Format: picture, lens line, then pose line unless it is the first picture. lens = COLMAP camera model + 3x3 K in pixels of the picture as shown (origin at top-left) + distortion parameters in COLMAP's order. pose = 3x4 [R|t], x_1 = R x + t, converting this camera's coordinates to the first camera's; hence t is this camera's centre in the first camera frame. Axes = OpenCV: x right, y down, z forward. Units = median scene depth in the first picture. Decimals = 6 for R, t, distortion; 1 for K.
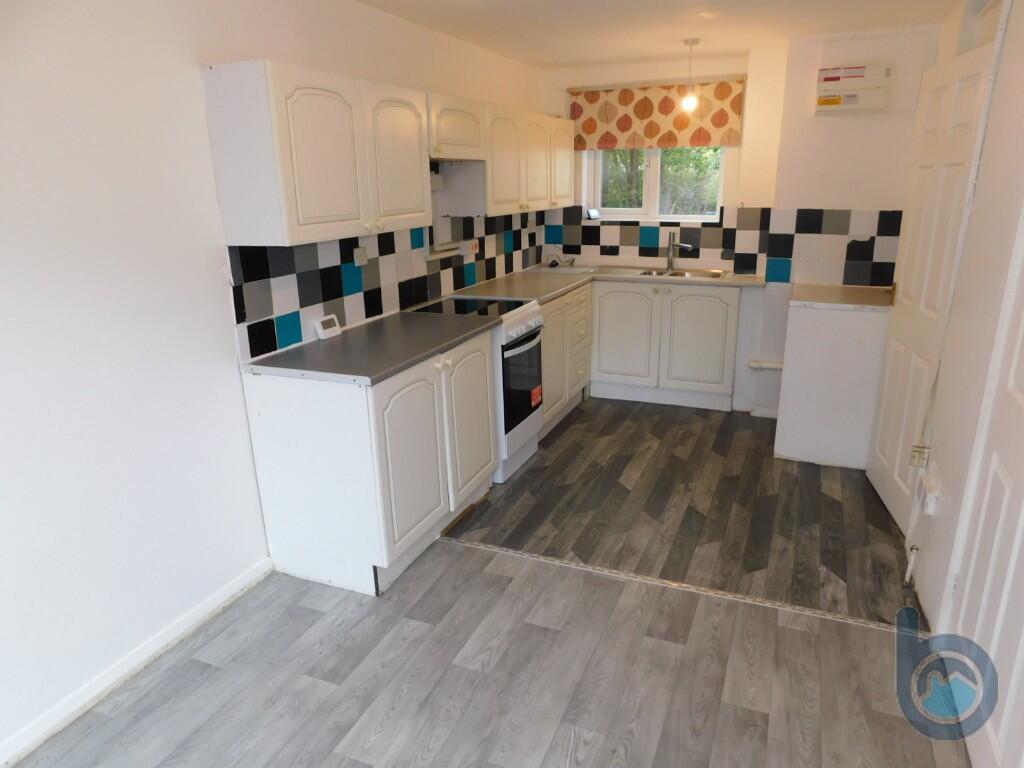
lens RADIAL K [[685.3, 0, 516.2], [0, 685.3, 385.2], [0, 0, 1]] dist [-0.055050, 0.041669]
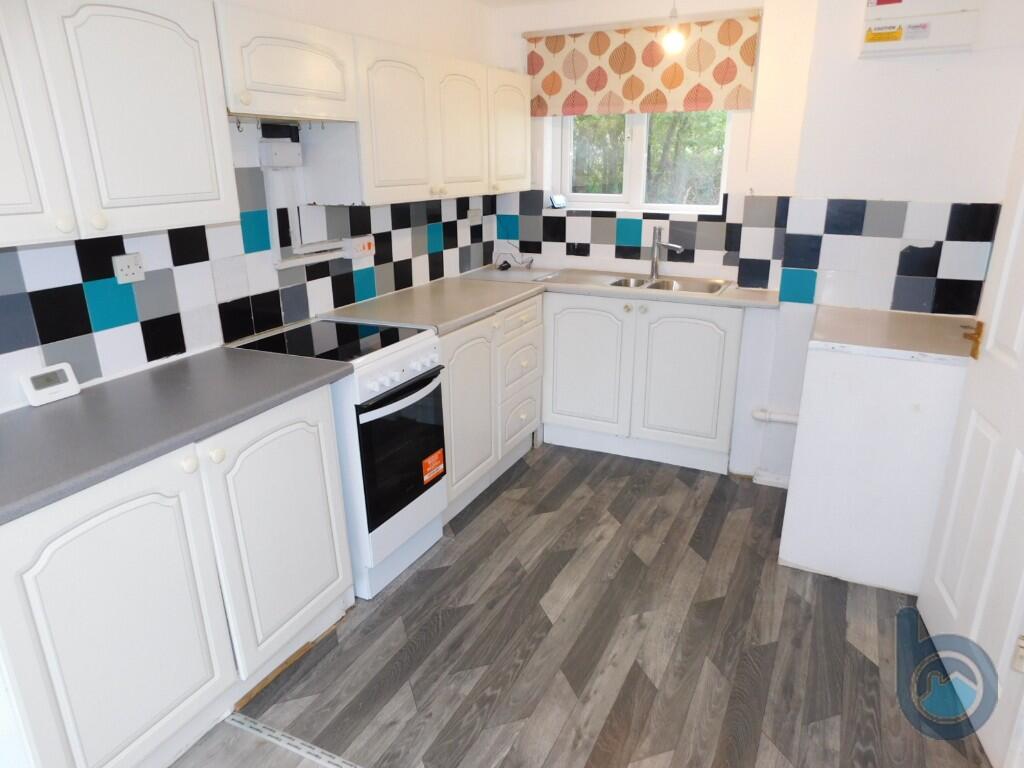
lens RADIAL K [[685.3, 0, 510.9], [0, 685.3, 388.1], [0, 0, 1]] dist [-0.055050, 0.041669]
pose [[0.998633, 0.025281, -0.045746, 0.132346], [-0.023963, 0.999288, 0.029145, -0.082286], [0.046450, -0.028009, 0.998528, 0.300645]]
